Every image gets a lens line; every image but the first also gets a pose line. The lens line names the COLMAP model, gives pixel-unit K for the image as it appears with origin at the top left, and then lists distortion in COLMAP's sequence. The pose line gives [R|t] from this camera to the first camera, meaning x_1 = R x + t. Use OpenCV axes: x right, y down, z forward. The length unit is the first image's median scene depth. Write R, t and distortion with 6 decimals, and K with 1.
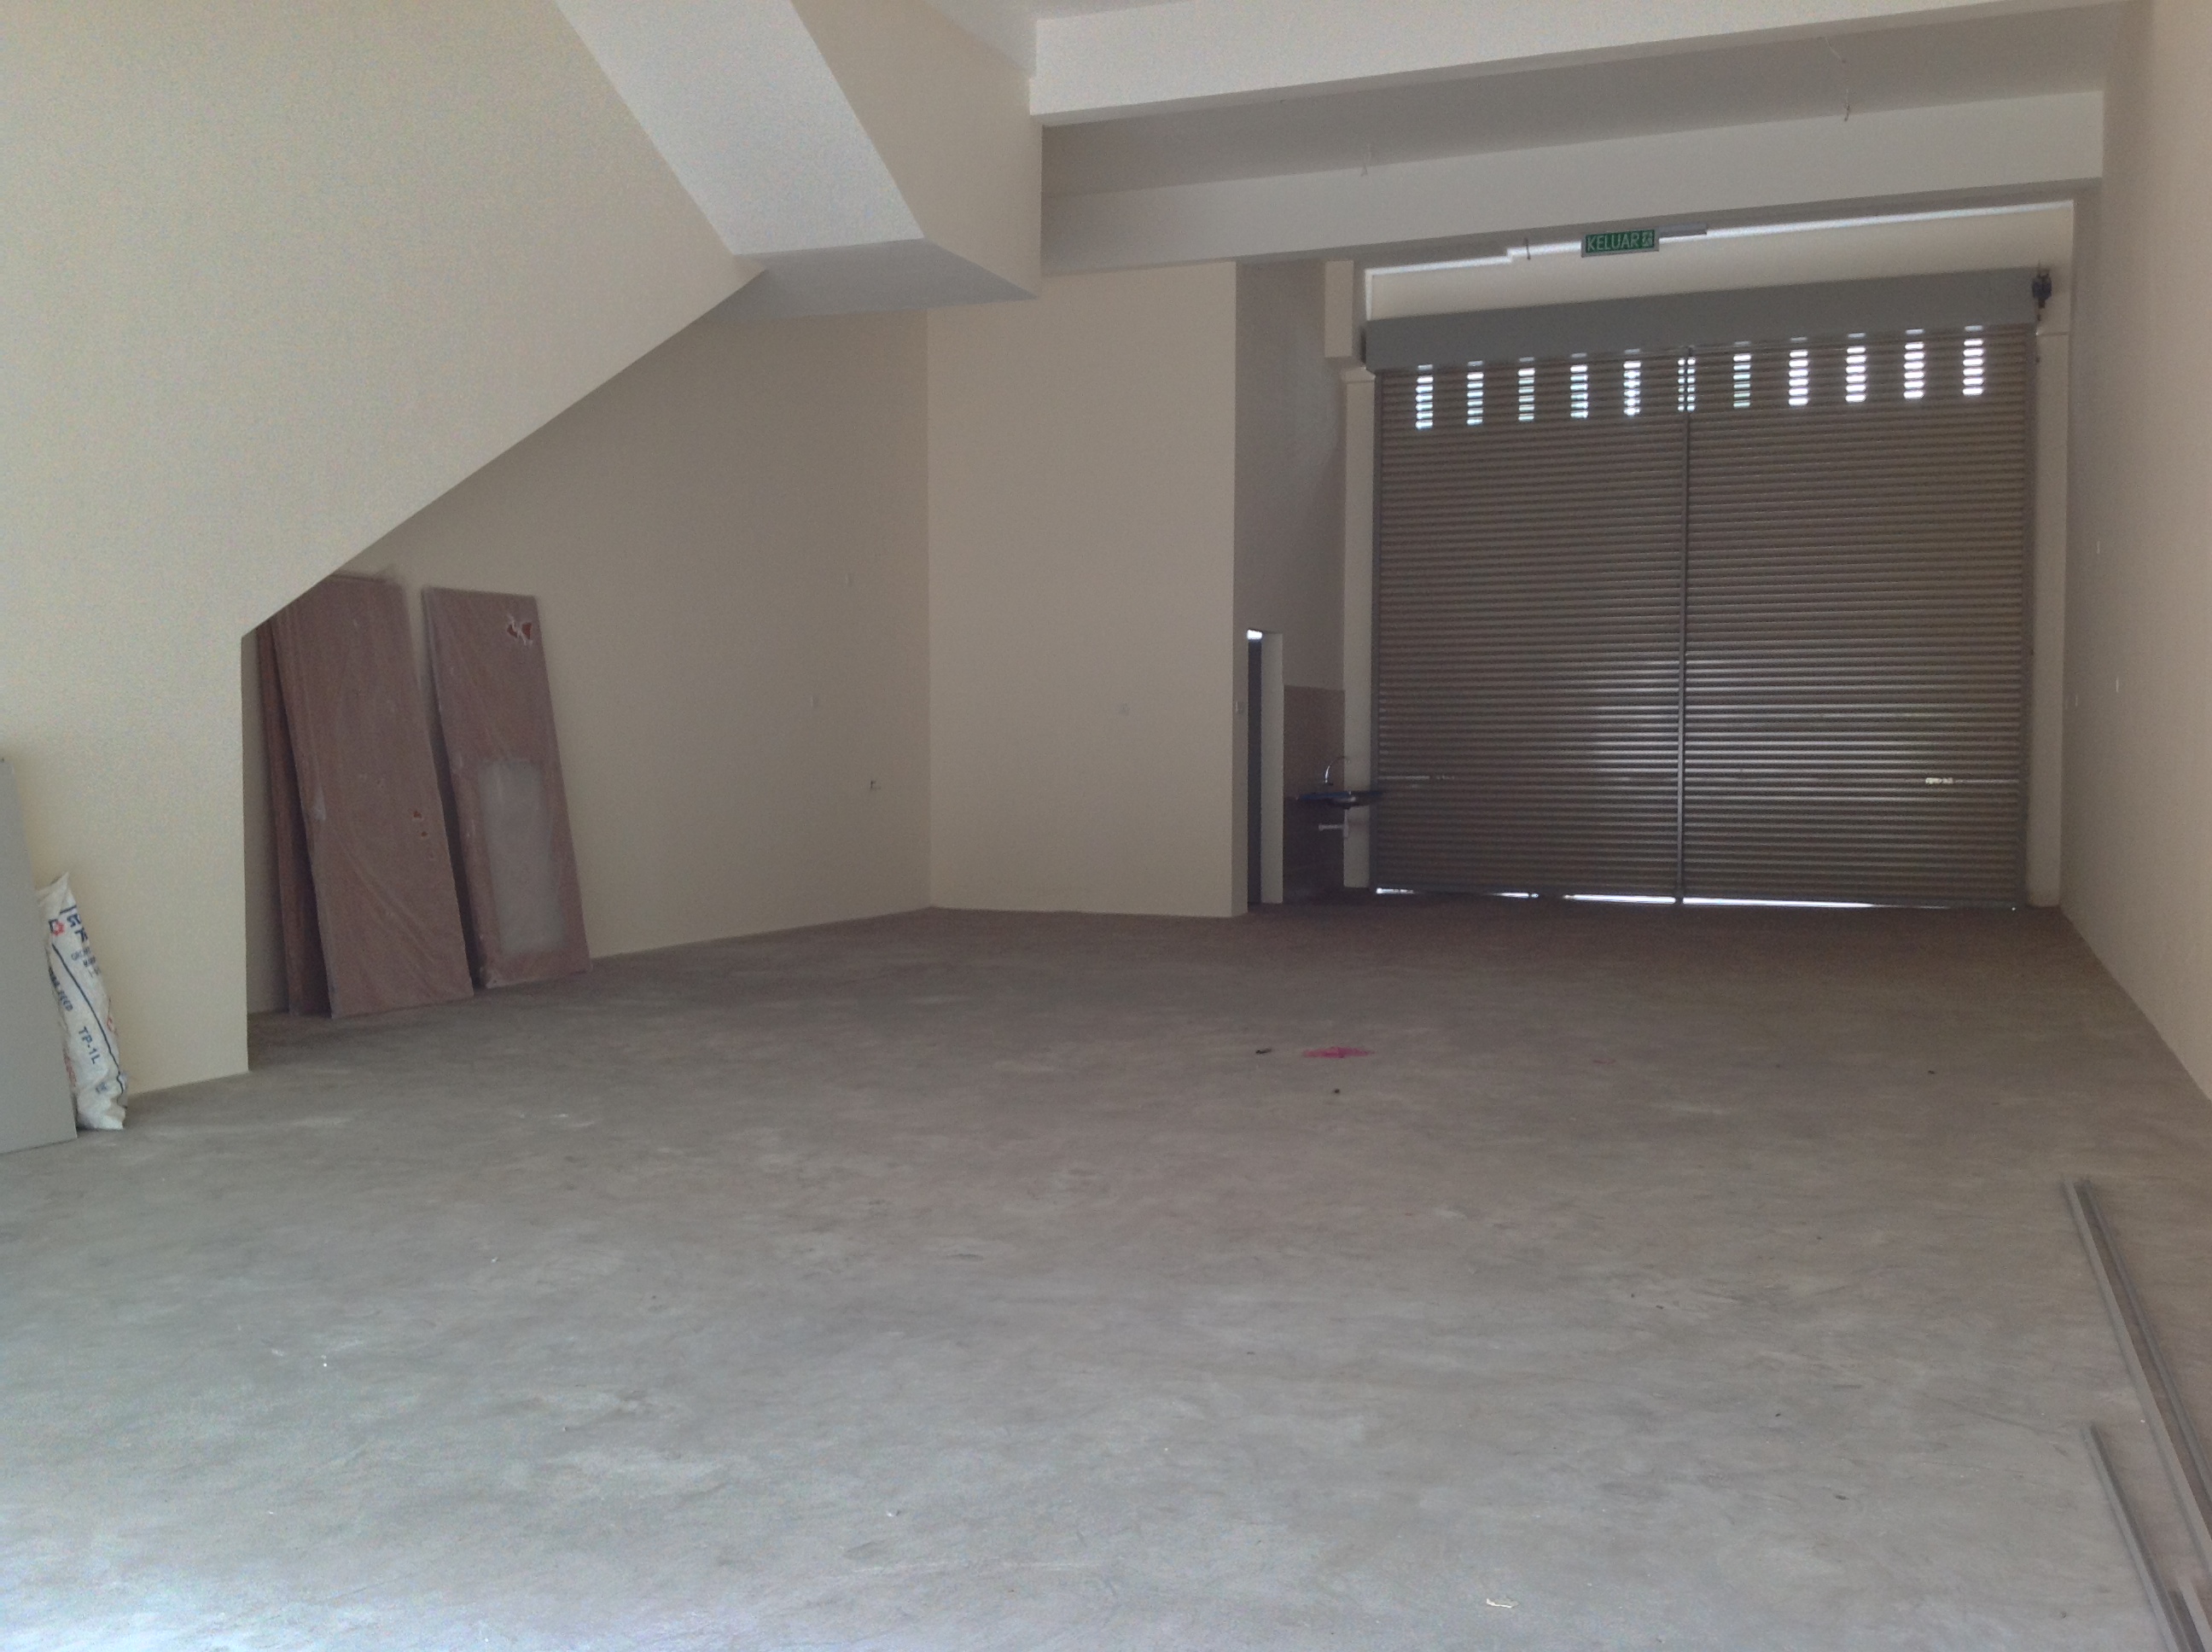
lens RADIAL K [[2069.9, 0, 1096.0], [0, 2069.9, 911.9], [0, 0, 1]] dist [0.181512, -0.433172]
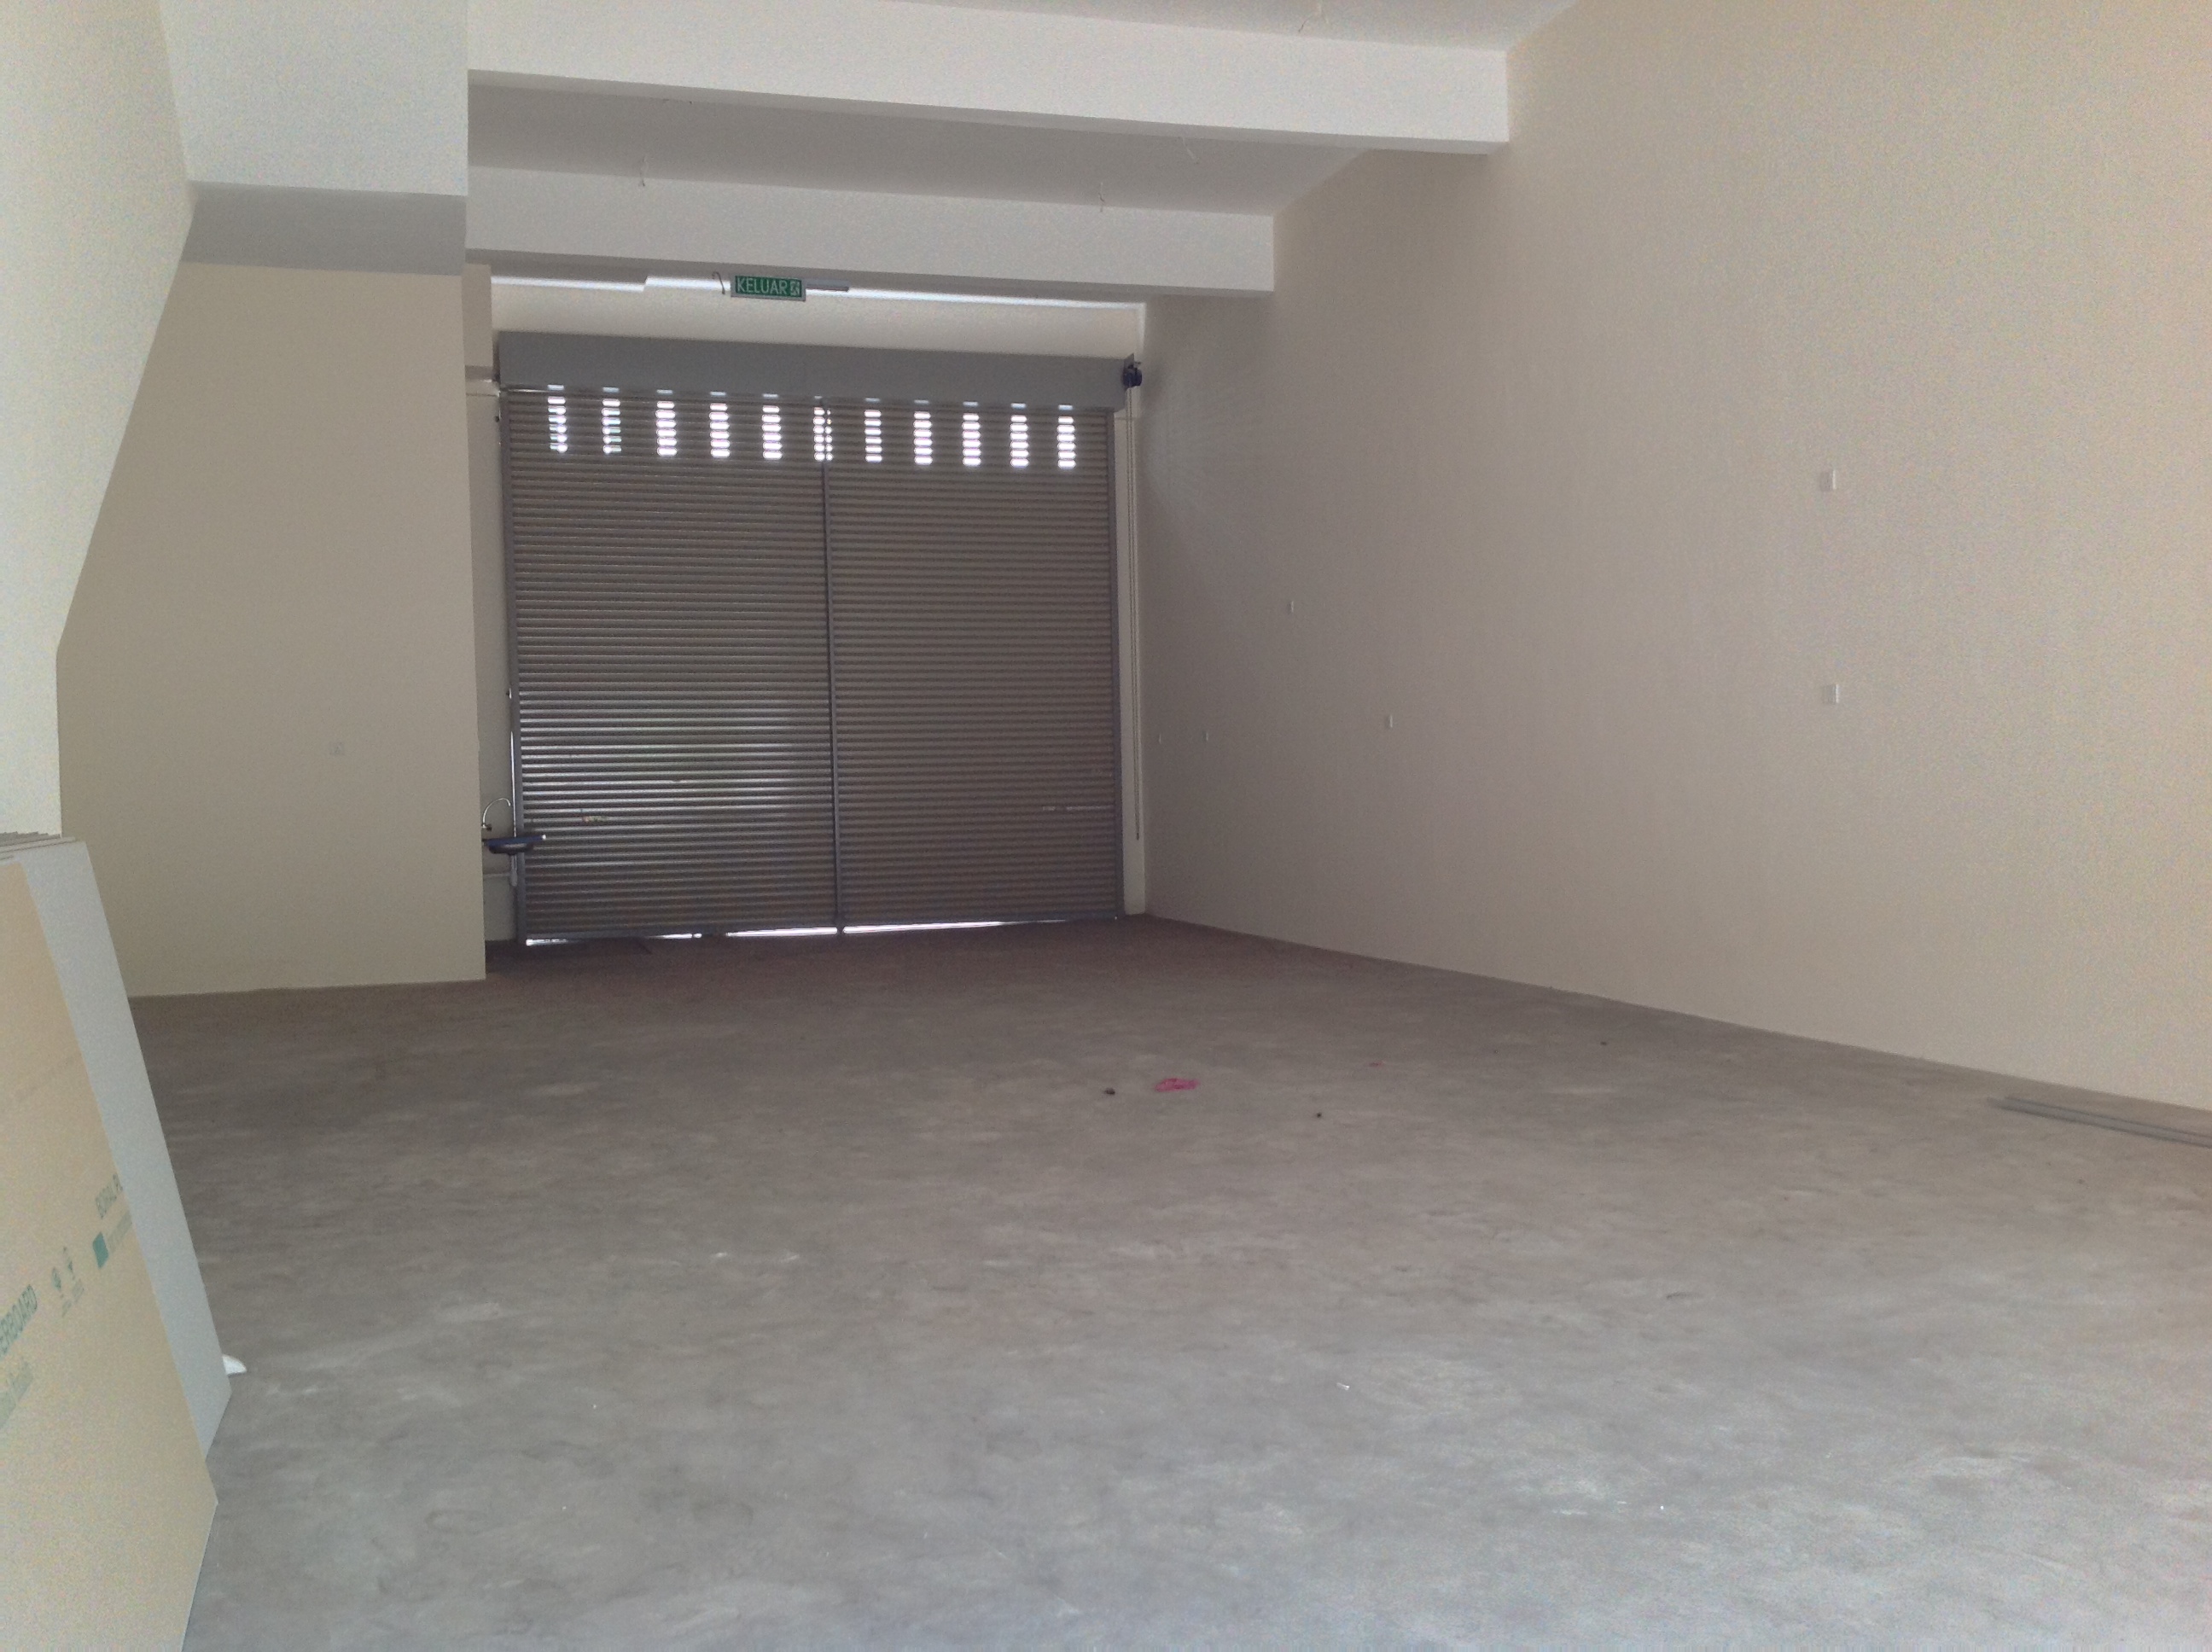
lens RADIAL K [[2069.9, 0, 1096.0], [0, 2069.9, 911.9], [0, 0, 1]] dist [0.181512, -0.433172]
pose [[0.779179, -0.059385, 0.623982, -0.280889], [0.071208, 0.997443, 0.006008, -0.012559], [-0.622744, 0.039751, 0.781416, 0.123240]]
